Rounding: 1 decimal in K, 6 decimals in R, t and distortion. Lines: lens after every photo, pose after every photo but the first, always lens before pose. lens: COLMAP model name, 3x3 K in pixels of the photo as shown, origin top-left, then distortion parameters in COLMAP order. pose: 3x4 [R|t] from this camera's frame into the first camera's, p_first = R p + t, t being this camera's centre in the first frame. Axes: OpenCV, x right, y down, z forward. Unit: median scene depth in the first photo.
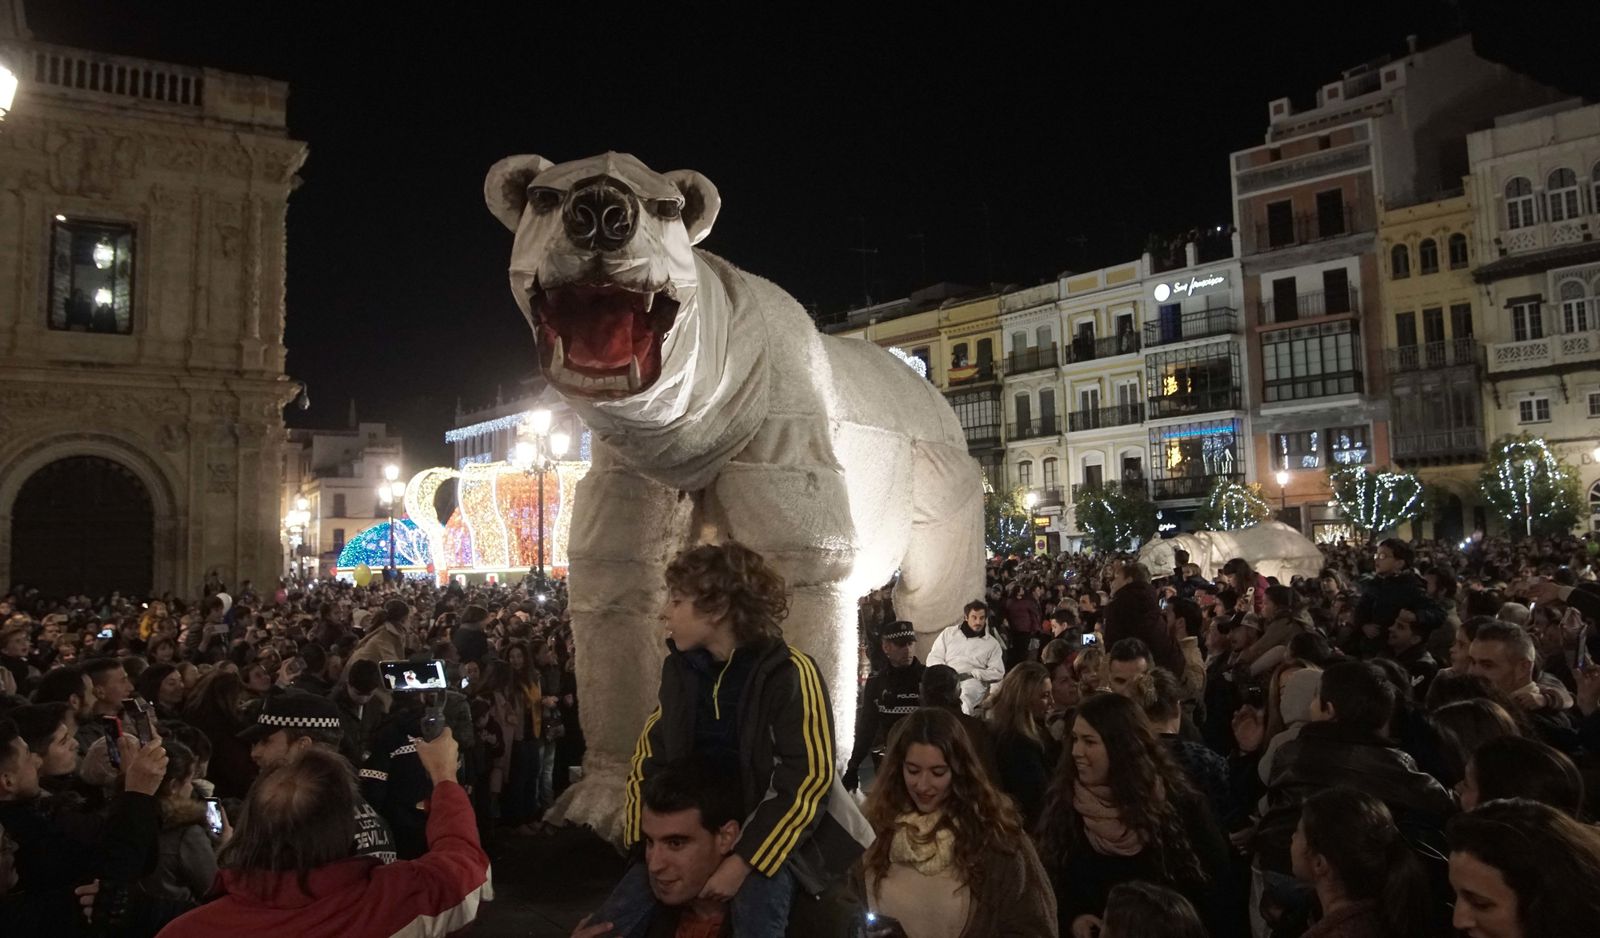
lens RADIAL K [[1322.1, 0, 802.0], [0, 1322.1, 474.3], [0, 0, 1]] dist [-0.063751, 0.008377]
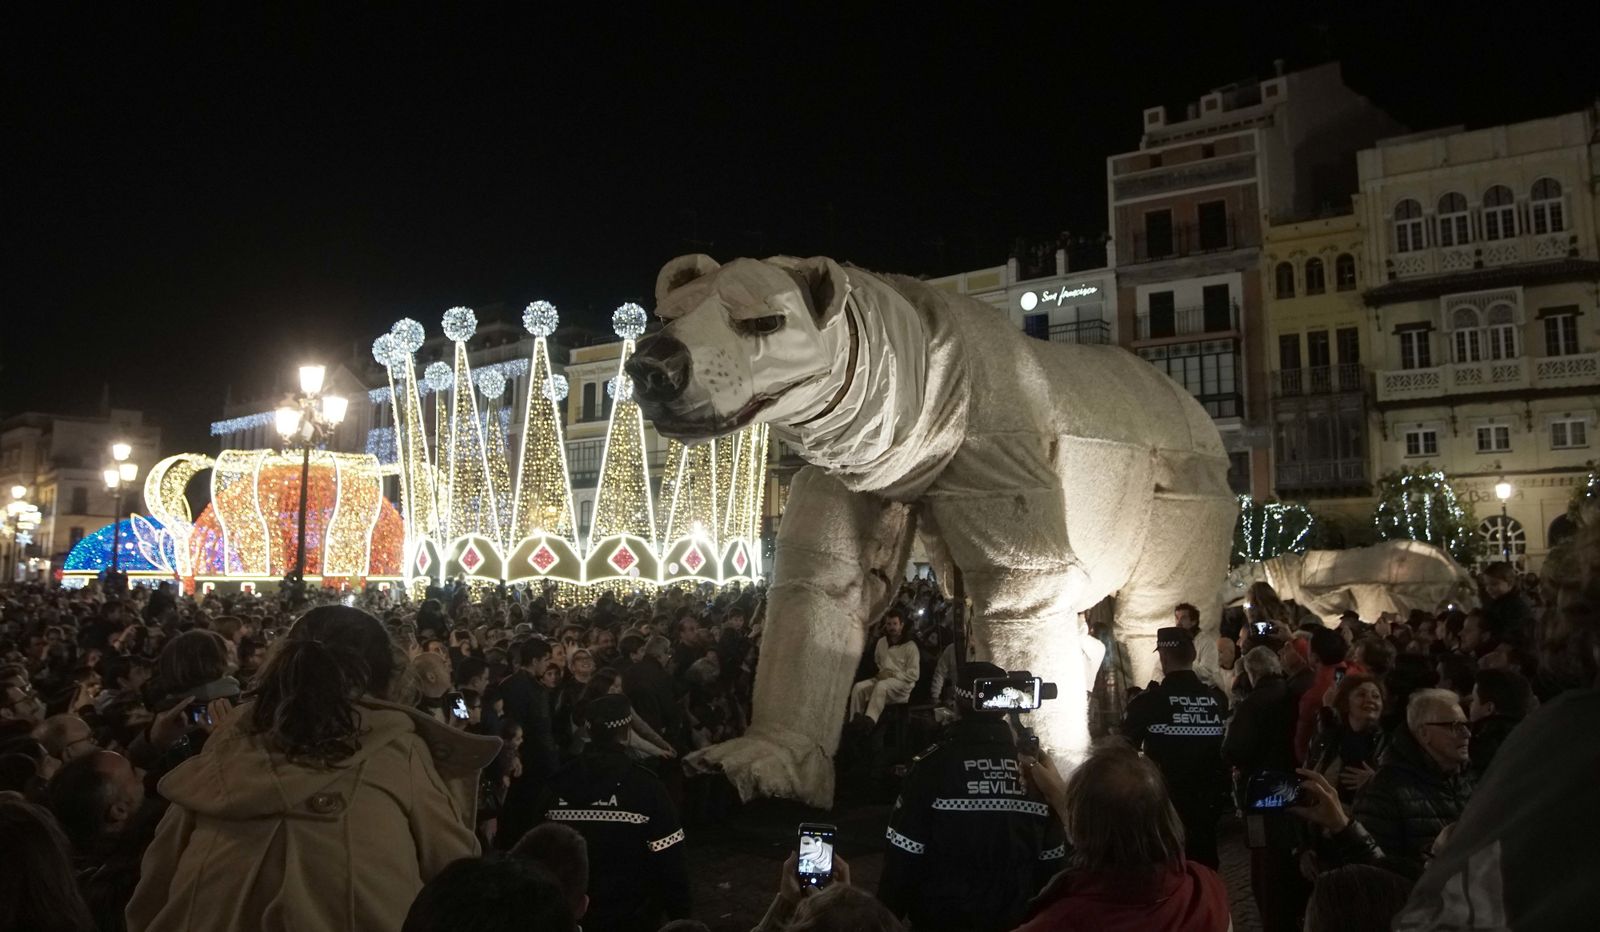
lens RADIAL K [[1227.2, 0, 800.0], [0, 1227.2, 466.0], [0, 0, 1]] dist [-0.080298, 0.036172]
pose [[0.983823, 0.046816, 0.172920, -0.030180], [-0.040835, 0.998443, -0.037991, 0.018131], [-0.174430, 0.030315, 0.984203, 0.204393]]
